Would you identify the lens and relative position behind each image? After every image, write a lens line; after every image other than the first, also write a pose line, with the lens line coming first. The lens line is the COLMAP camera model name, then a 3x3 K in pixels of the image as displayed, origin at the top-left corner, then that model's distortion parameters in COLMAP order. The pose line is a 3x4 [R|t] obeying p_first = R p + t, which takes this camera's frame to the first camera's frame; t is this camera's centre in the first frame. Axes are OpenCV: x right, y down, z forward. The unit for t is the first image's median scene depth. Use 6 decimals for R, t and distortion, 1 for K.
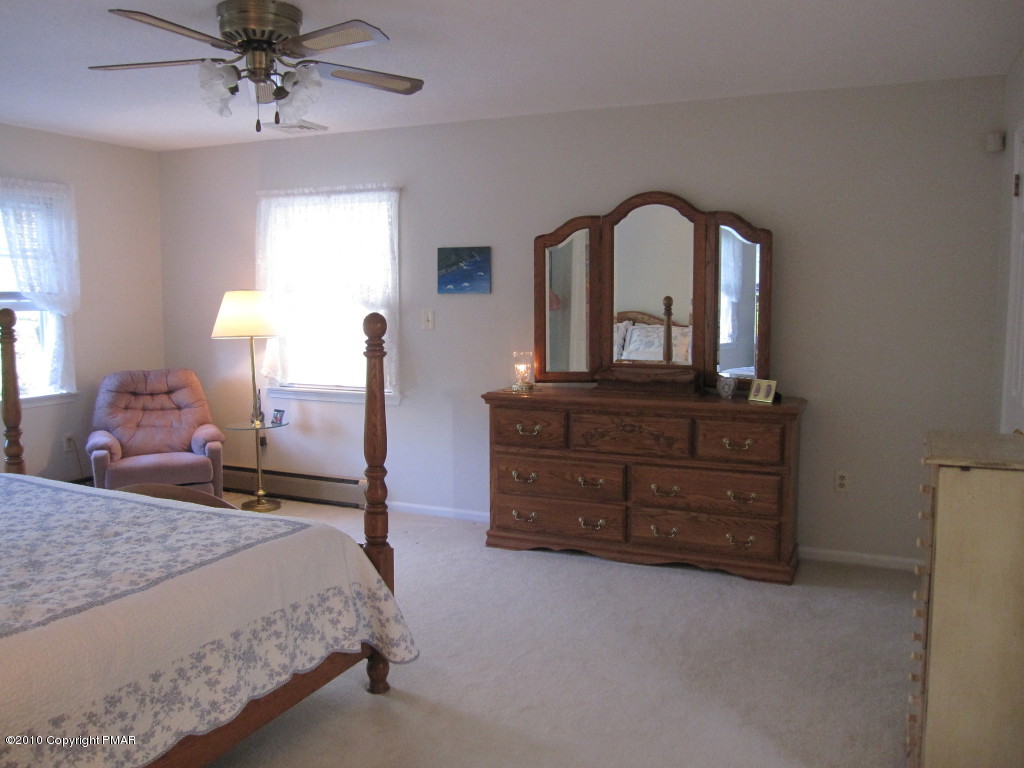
lens RADIAL K [[842.6, 0, 508.1], [0, 842.6, 381.2], [0, 0, 1]] dist [-0.087414, 0.063020]
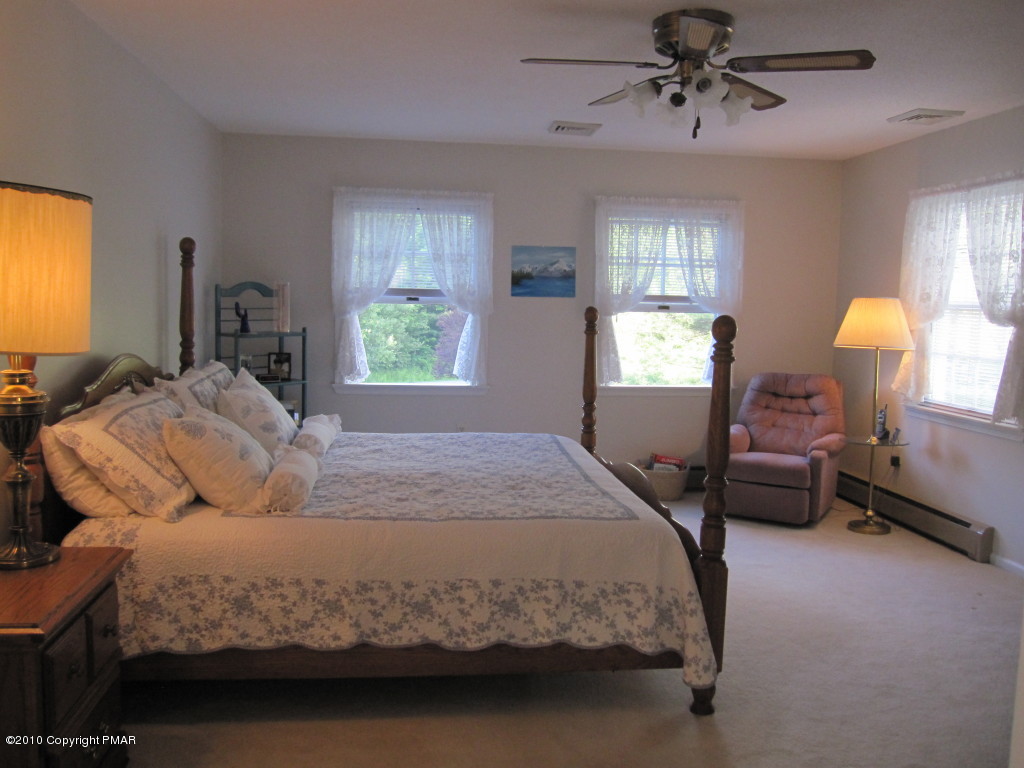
lens RADIAL K [[842.6, 0, 508.1], [0, 842.6, 381.2], [0, 0, 1]] dist [-0.087414, 0.063020]
pose [[0.512212, 0.089898, -0.854141, 0.414242], [-0.103078, 0.993753, 0.042779, -0.018001], [0.852651, 0.066131, 0.518279, 0.239627]]
